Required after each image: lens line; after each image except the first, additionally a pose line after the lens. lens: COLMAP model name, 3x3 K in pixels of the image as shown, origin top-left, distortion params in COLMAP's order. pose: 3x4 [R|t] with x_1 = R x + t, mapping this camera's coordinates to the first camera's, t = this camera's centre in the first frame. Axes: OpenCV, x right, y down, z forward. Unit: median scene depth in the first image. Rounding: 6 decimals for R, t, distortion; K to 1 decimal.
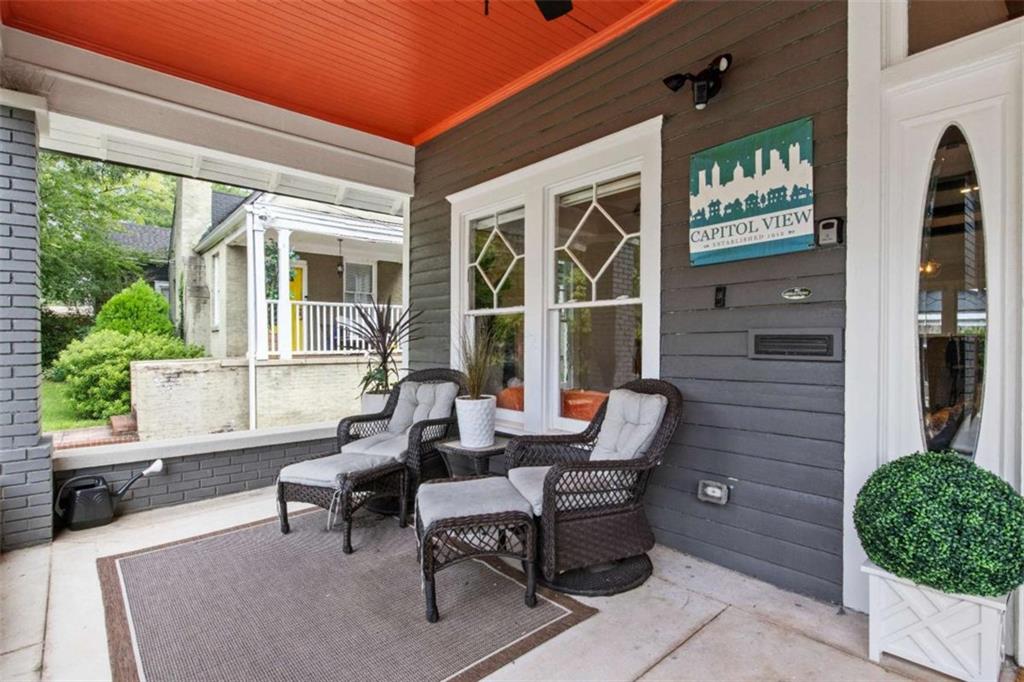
lens RADIAL K [[514.7, 0, 508.9], [0, 514.7, 342.2], [0, 0, 1]] dist [-0.004108, -0.000205]
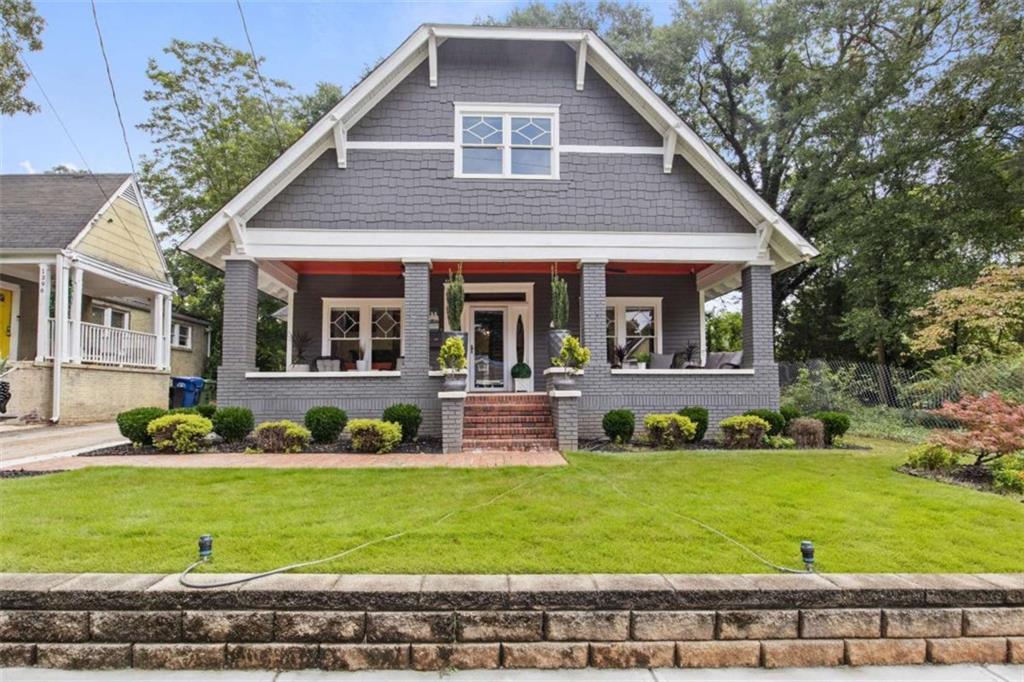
lens RADIAL K [[514.7, 0, 508.9], [0, 514.7, 342.2], [0, 0, 1]] dist [-0.004108, -0.000205]
pose [[0.610543, 0.074992, 0.788425, -1.883938], [0.008932, 0.994792, -0.101538, 0.287472], [-0.791933, 0.069036, 0.606693, -1.685818]]
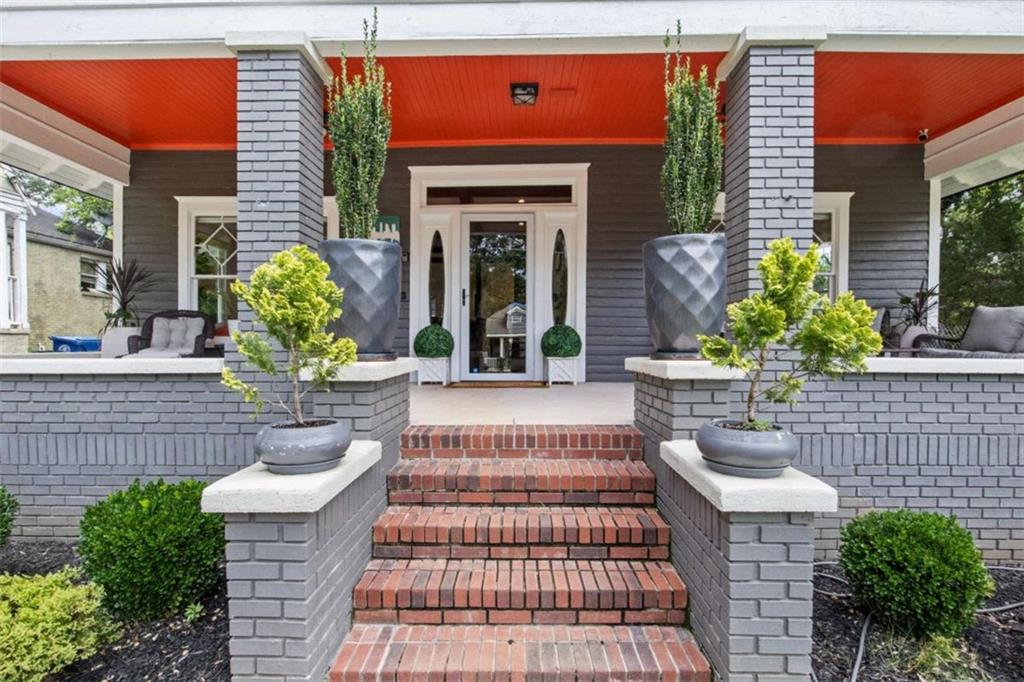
lens RADIAL K [[508.2, 0, 512.5], [0, 508.2, 338.2], [0, 0, 1]] dist [-0.000280, -0.000400]
pose [[0.660260, 0.008444, 0.750990, -0.625150], [-0.000530, 0.999942, -0.010777, 0.151680], [-0.751037, 0.006718, 0.660226, -0.749609]]
